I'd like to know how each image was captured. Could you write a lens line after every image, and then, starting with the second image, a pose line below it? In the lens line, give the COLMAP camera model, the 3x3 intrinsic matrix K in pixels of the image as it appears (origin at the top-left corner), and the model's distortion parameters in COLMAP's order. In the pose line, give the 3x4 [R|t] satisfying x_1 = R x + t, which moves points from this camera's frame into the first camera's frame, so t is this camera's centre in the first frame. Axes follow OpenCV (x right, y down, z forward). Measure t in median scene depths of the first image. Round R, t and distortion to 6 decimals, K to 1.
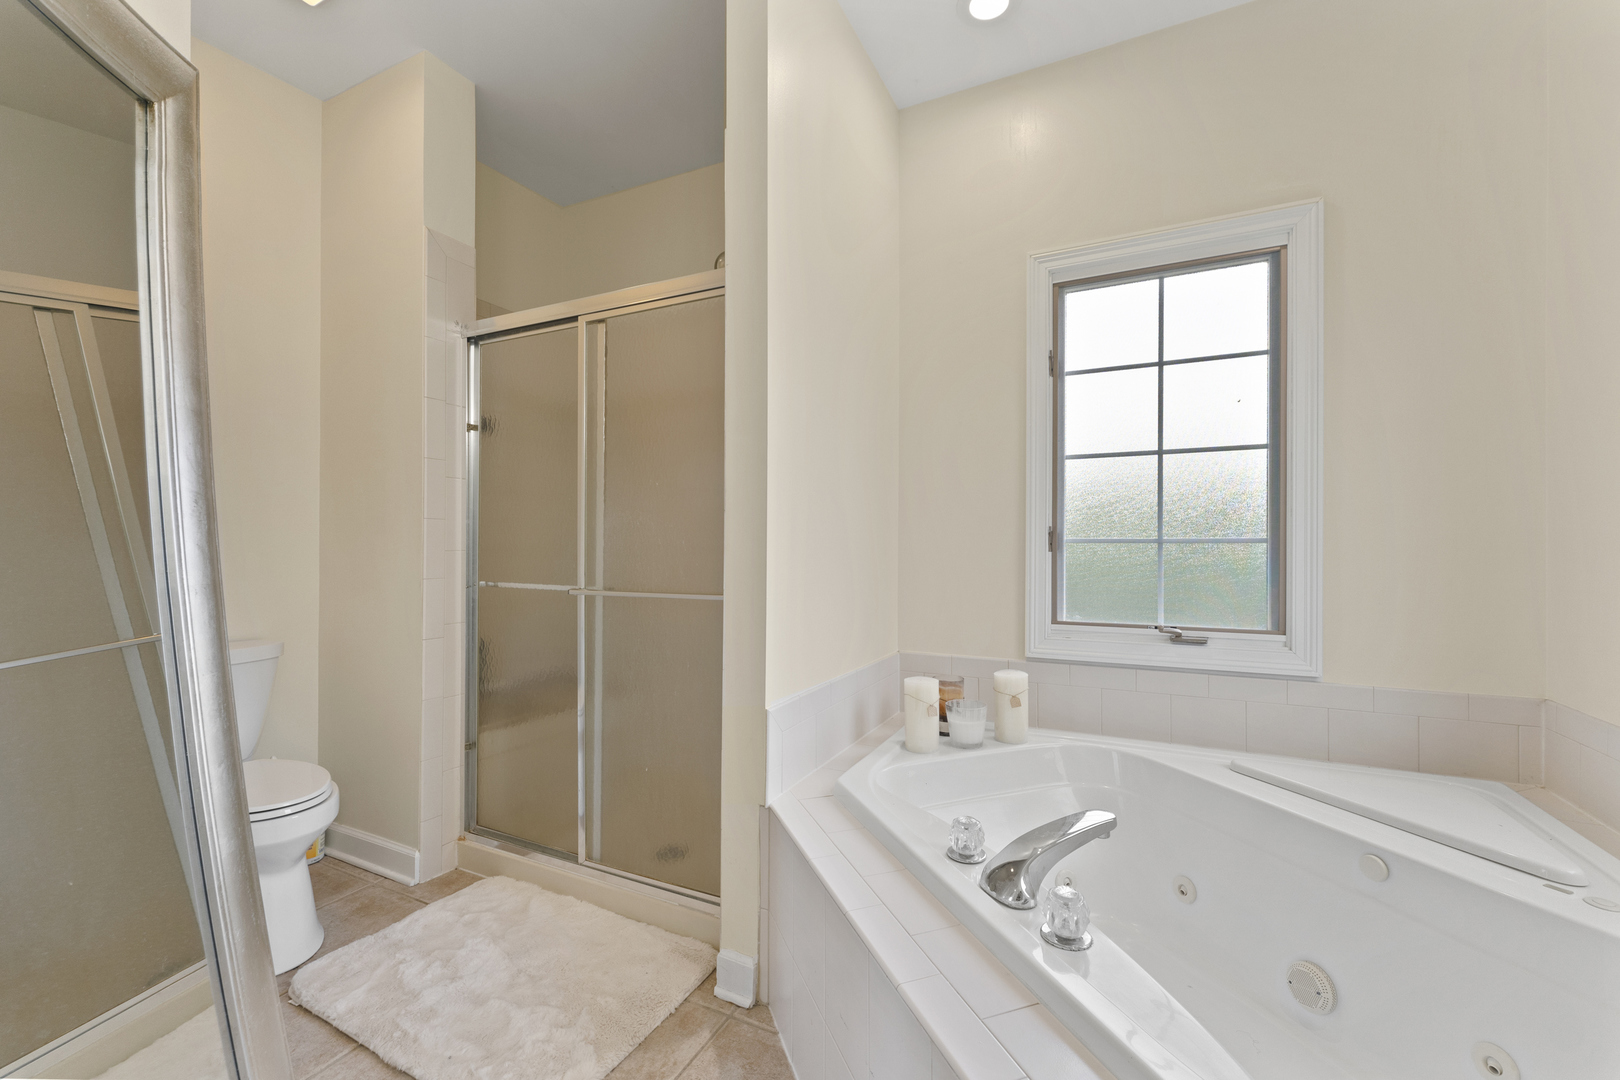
lens RADIAL K [[649.0, 0, 811.2], [0, 649.0, 549.8], [0, 0, 1]] dist [-0.009958, -0.000070]
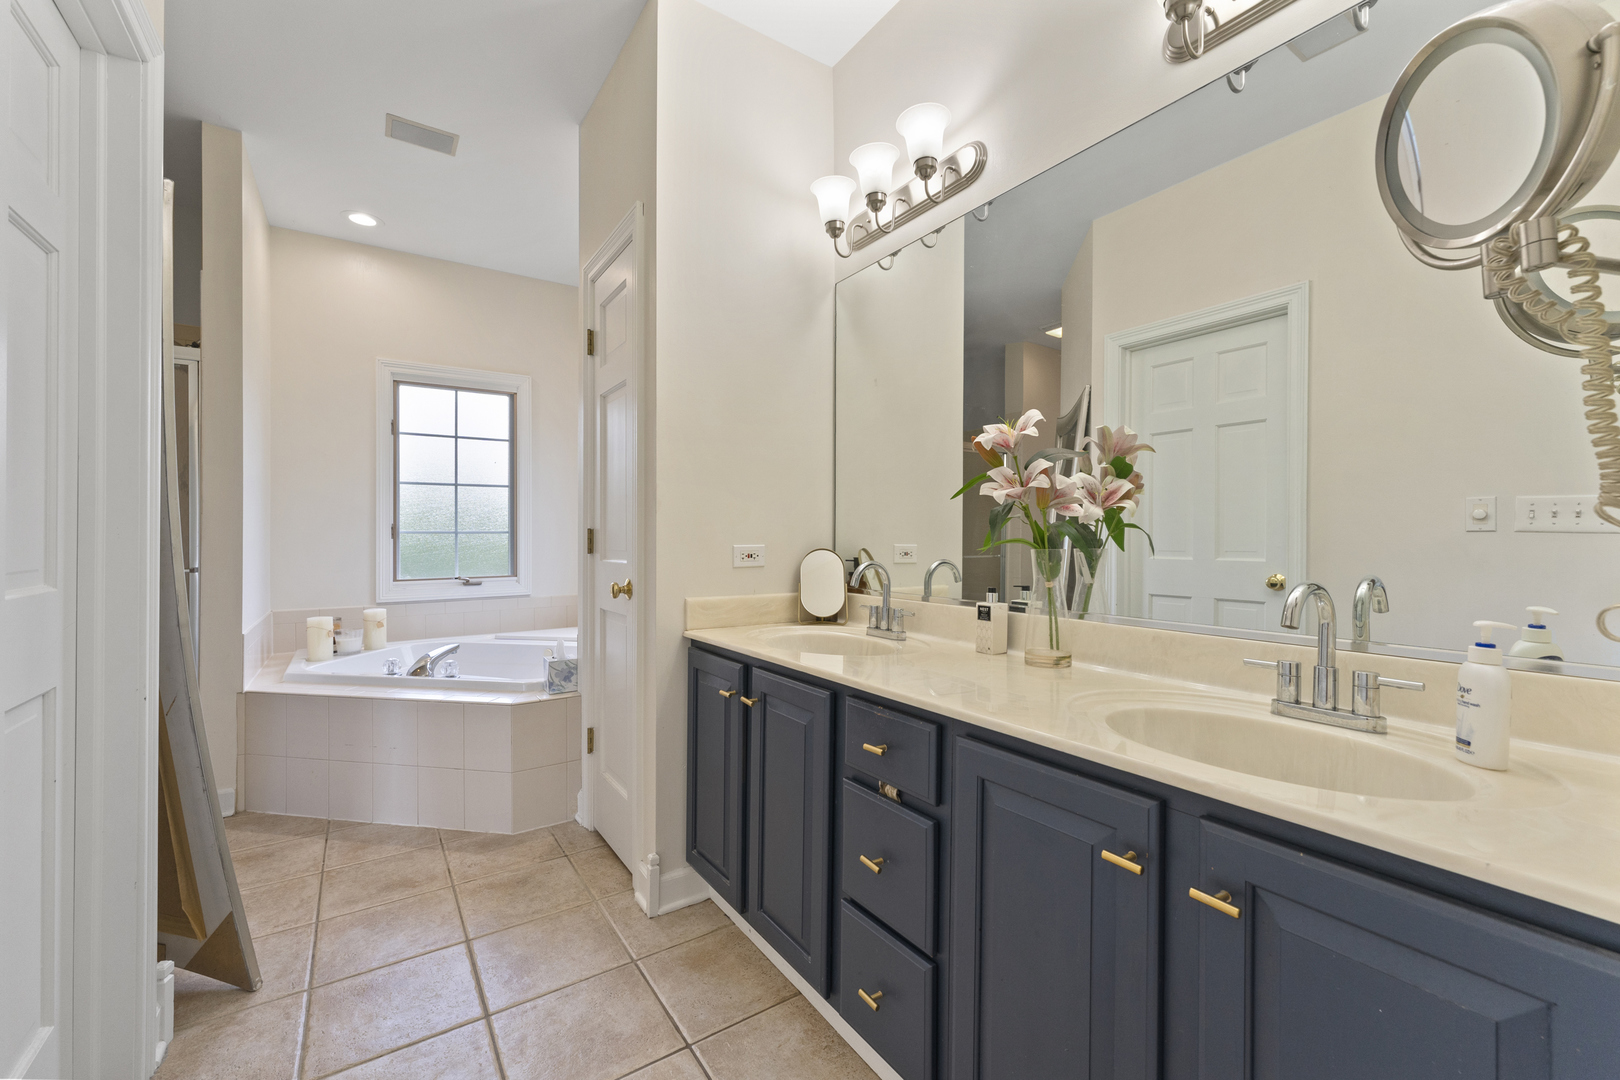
lens RADIAL K [[664.8, 0, 812.7], [0, 664.8, 534.3], [0, 0, 1]] dist [-0.000313, 0.000001]
pose [[0.500611, -0.005635, 0.865654, -0.601639], [0.003554, 0.999984, 0.004454, -0.013288], [-0.865665, 0.000847, 0.500623, -0.842729]]
